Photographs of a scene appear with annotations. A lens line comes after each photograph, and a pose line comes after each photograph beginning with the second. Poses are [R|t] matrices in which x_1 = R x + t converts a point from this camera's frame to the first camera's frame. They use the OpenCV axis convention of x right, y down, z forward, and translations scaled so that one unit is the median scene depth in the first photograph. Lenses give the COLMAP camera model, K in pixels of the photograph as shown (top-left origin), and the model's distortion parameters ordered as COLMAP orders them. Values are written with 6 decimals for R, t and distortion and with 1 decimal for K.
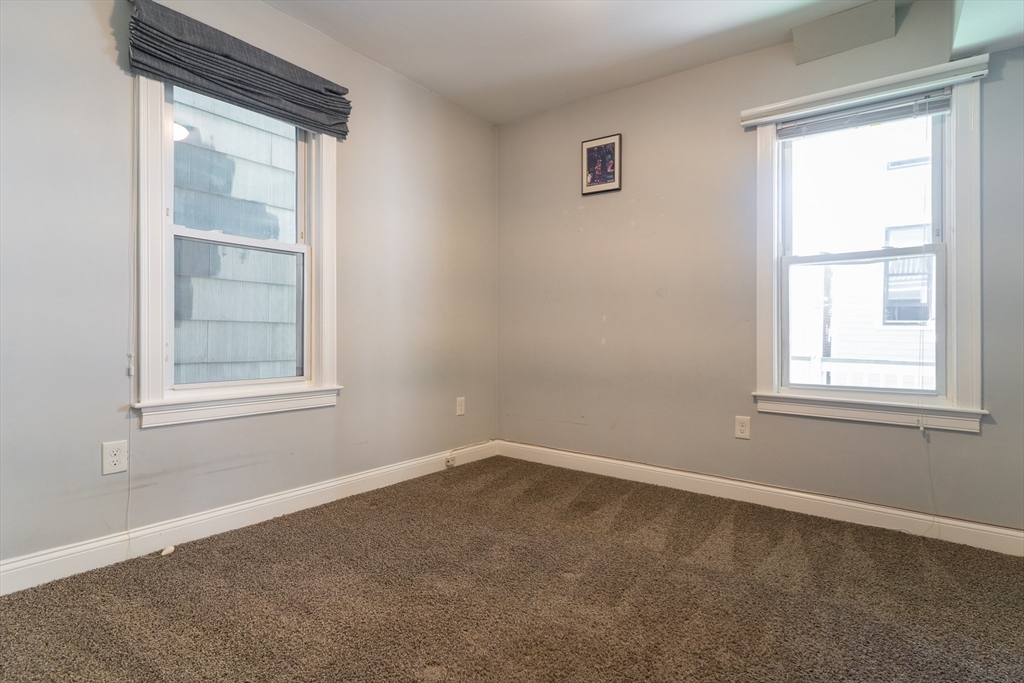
lens RADIAL K [[487.0, 0, 511.4], [0, 487.0, 339.7], [0, 0, 1]] dist [0.001196, 0.000737]
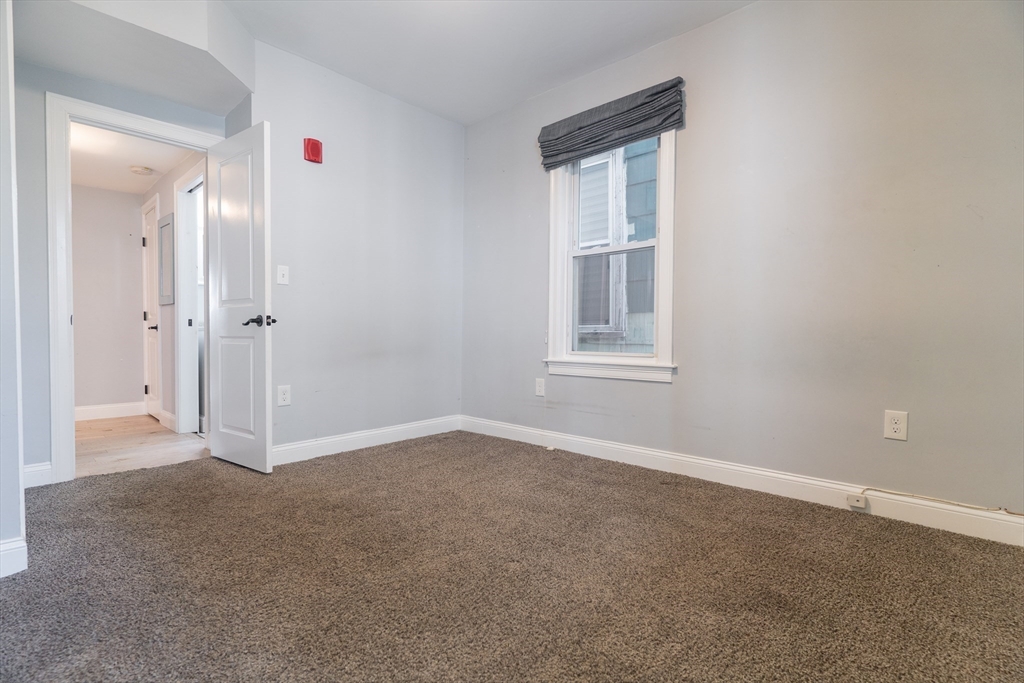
lens RADIAL K [[487.0, 0, 511.4], [0, 487.0, 339.7], [0, 0, 1]] dist [0.001196, 0.000737]
pose [[-0.073599, -0.002679, -0.997284, 0.767787], [-0.013552, 0.999907, -0.001686, 0.051591], [0.997196, 0.013391, -0.073629, 0.783055]]
